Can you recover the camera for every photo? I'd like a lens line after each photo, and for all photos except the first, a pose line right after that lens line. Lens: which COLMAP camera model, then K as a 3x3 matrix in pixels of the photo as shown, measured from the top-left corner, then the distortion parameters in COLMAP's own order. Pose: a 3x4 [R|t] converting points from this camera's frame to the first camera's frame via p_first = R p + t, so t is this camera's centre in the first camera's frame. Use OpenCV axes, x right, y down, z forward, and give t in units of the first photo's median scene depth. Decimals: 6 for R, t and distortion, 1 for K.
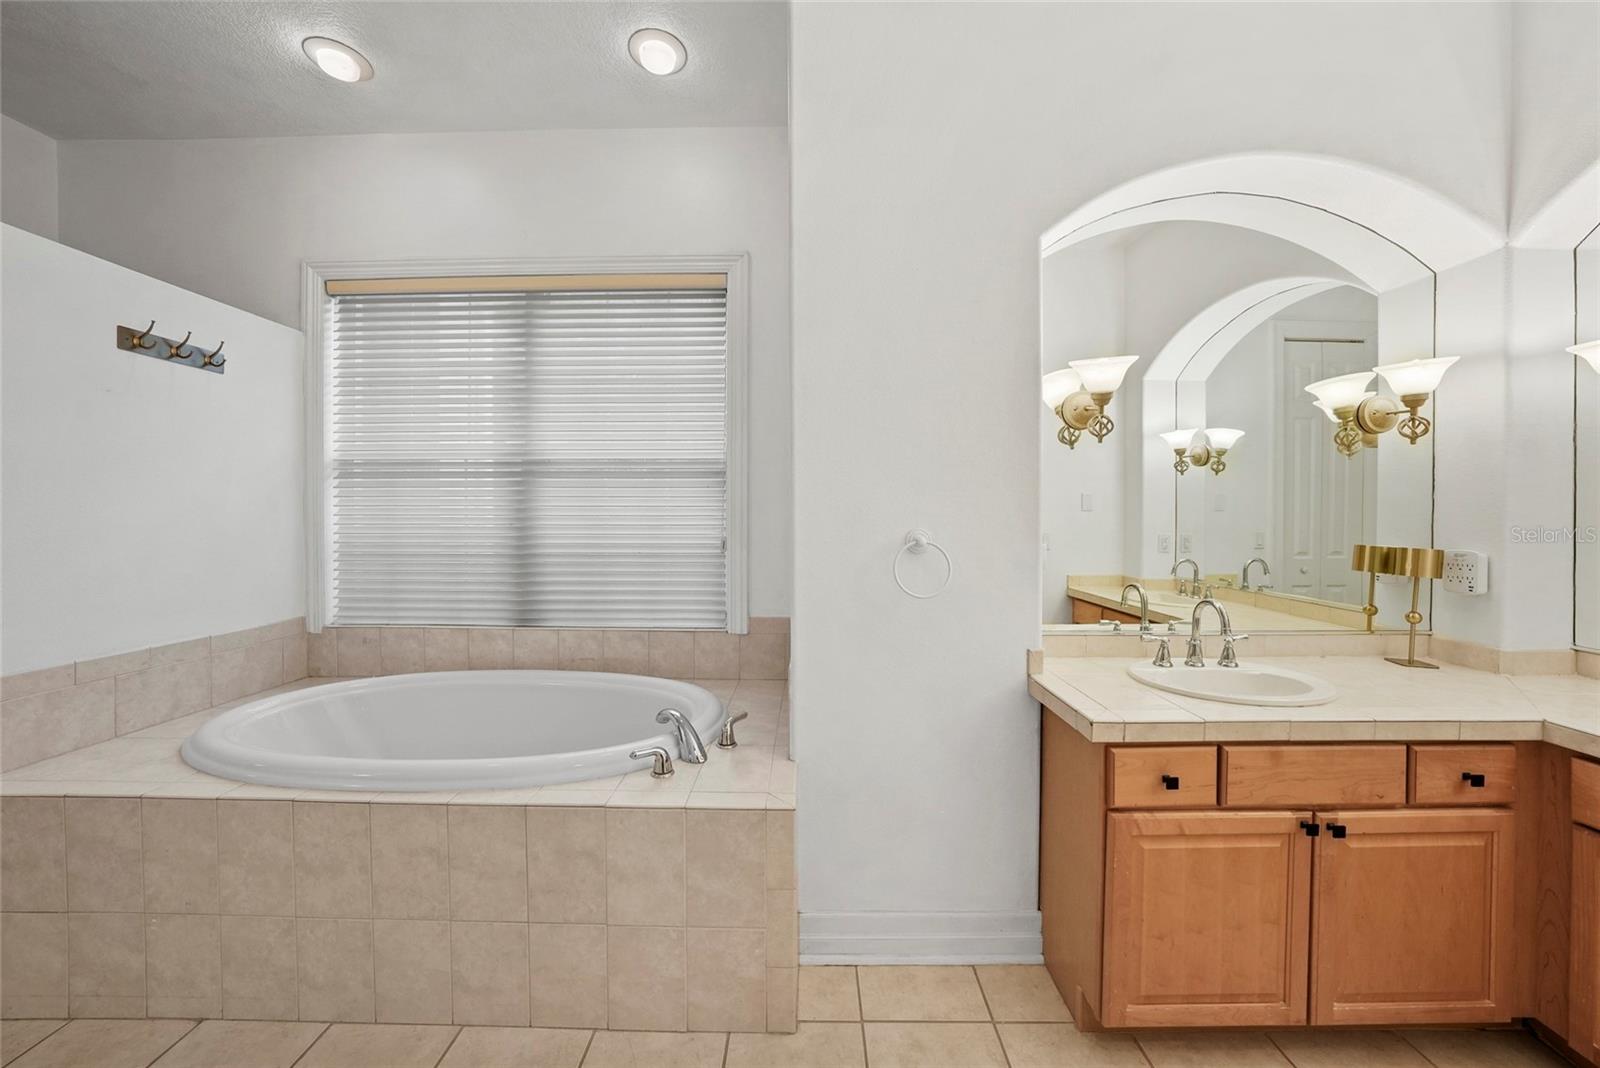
lens RADIAL K [[575.3, 0, 802.2], [0, 575.3, 525.6], [0, 0, 1]] dist [-0.017635, 0.000210]
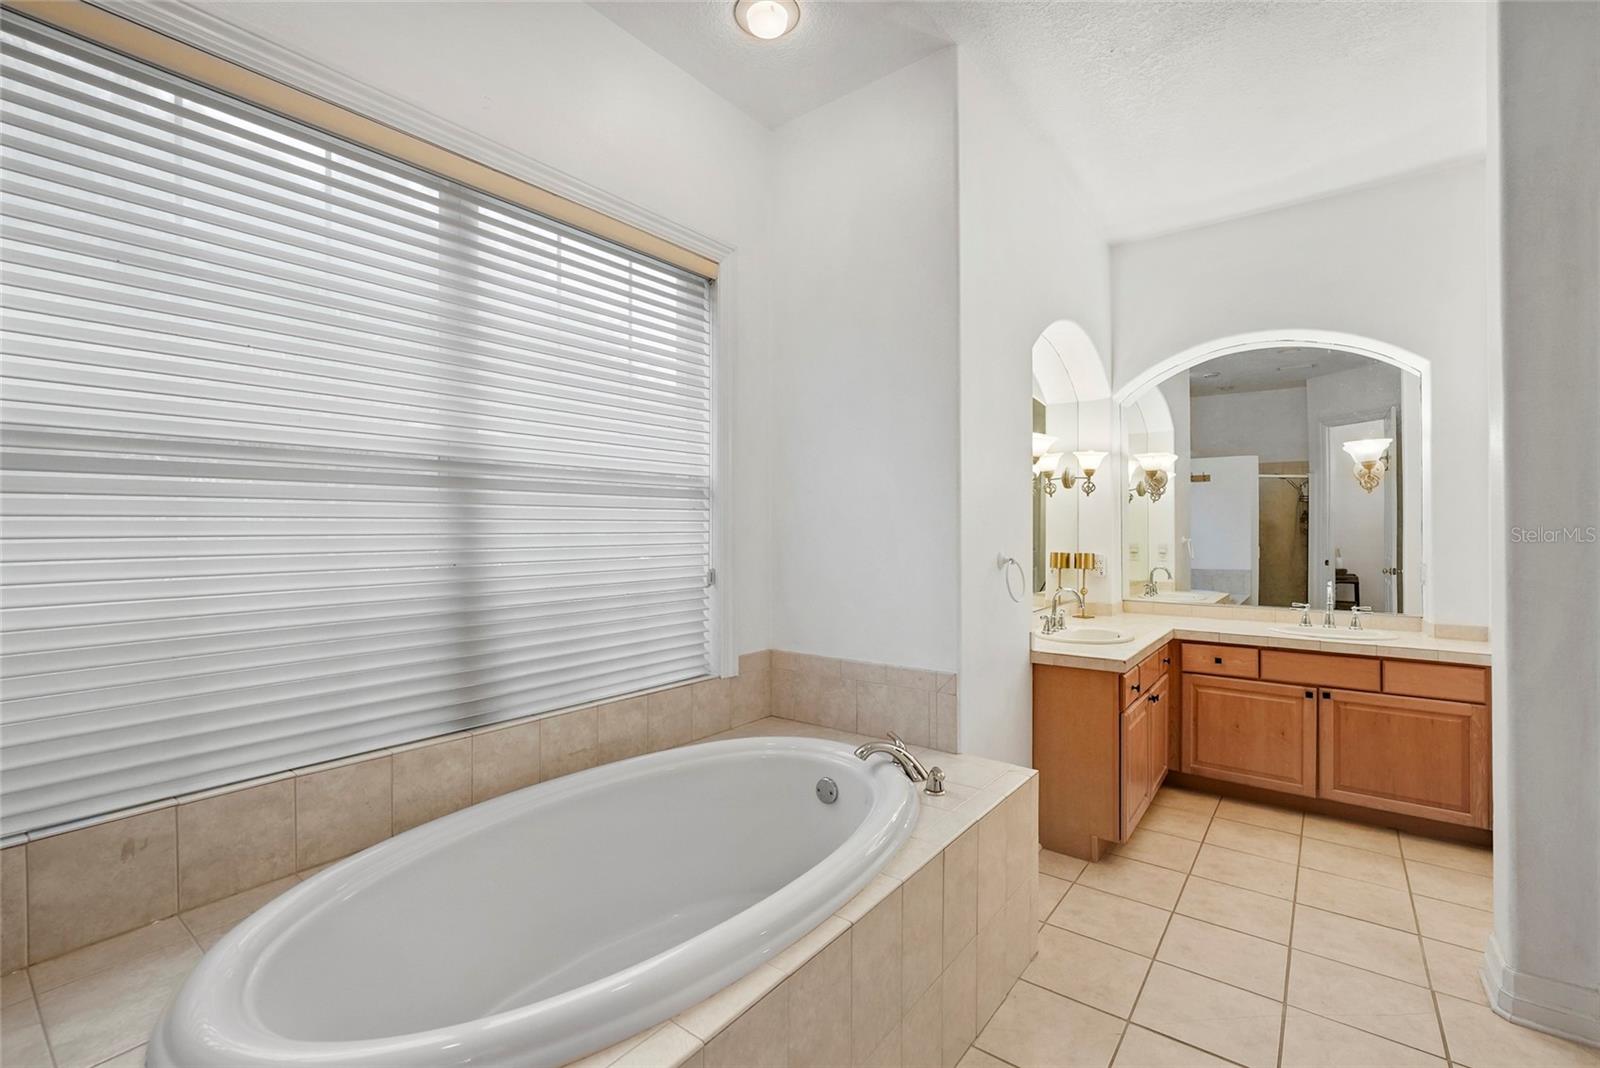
lens RADIAL K [[692.5, 0, 807.5], [0, 692.5, 533.8], [0, 0, 1]] dist [-0.007828, 0.000378]
pose [[0.597729, -0.011190, 0.801620, -0.879434], [0.019728, 0.999805, -0.000754, -0.026878], [-0.801455, 0.016265, 0.597834, 0.268787]]
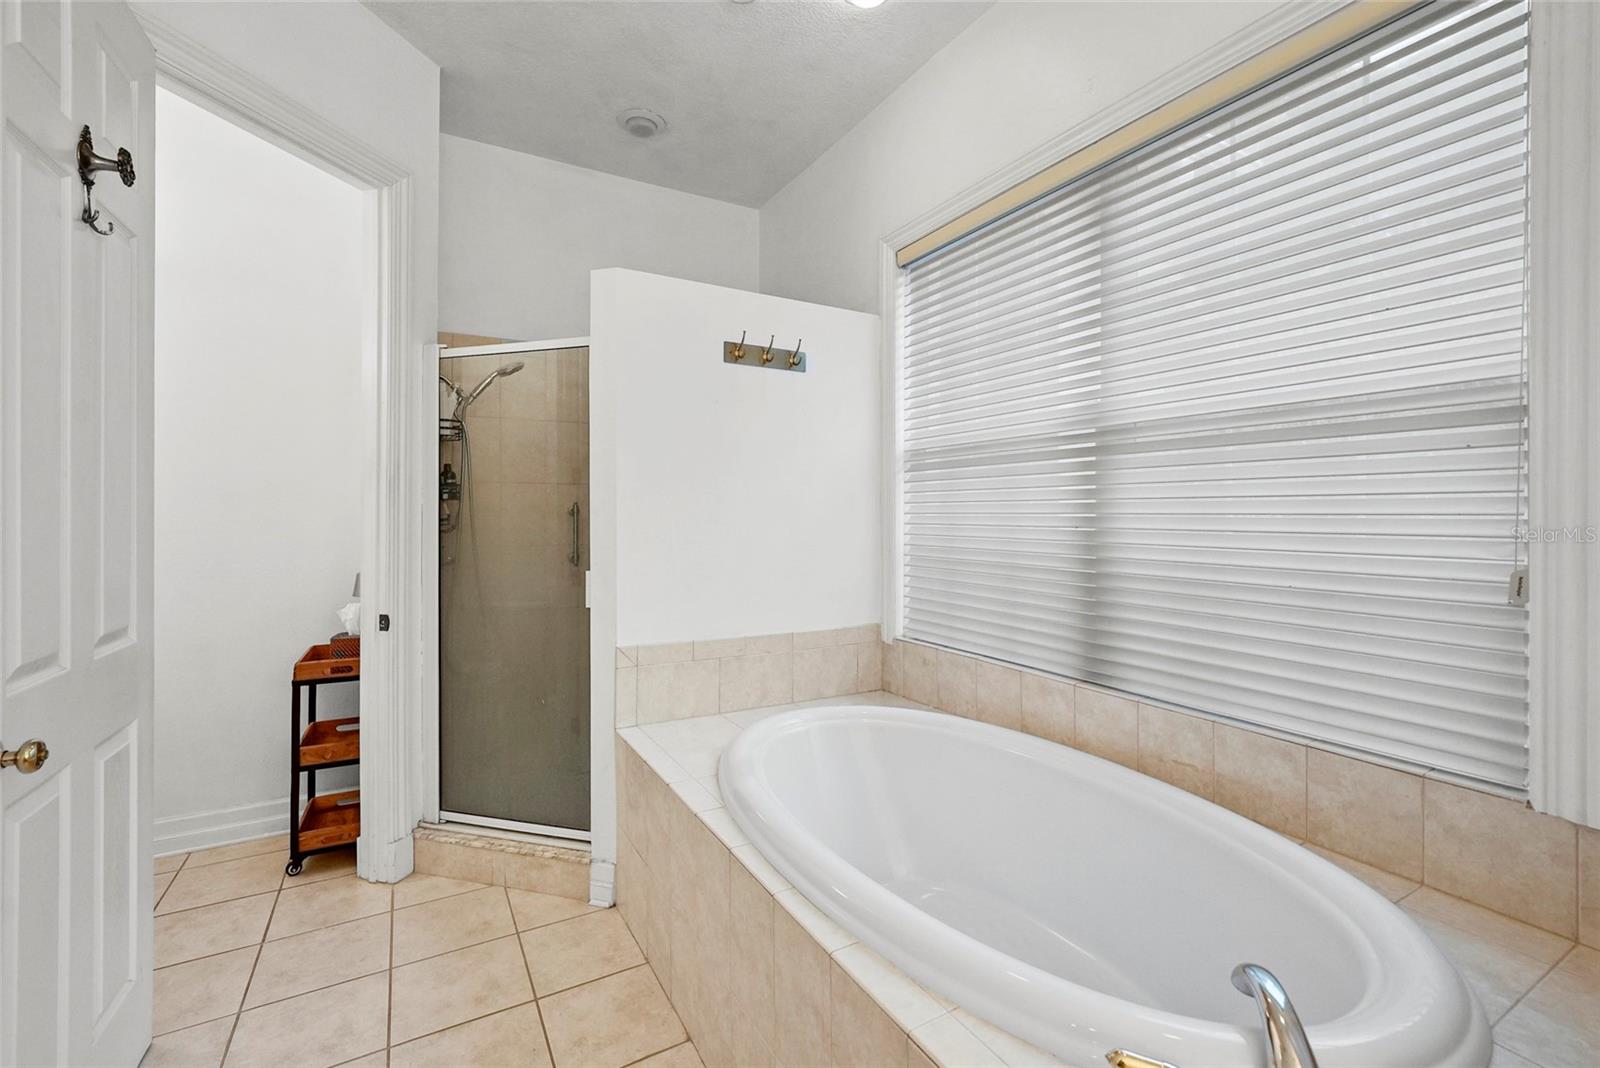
lens RADIAL K [[692.5, 0, 798.6], [0, 692.5, 512.2], [0, 0, 1]] dist [-0.007828, 0.000378]
pose [[0.505641, -0.002015, -0.862741, 0.024703], [-0.016061, 0.999802, -0.011748, -0.004602], [0.862594, 0.019797, 0.505509, 0.315261]]
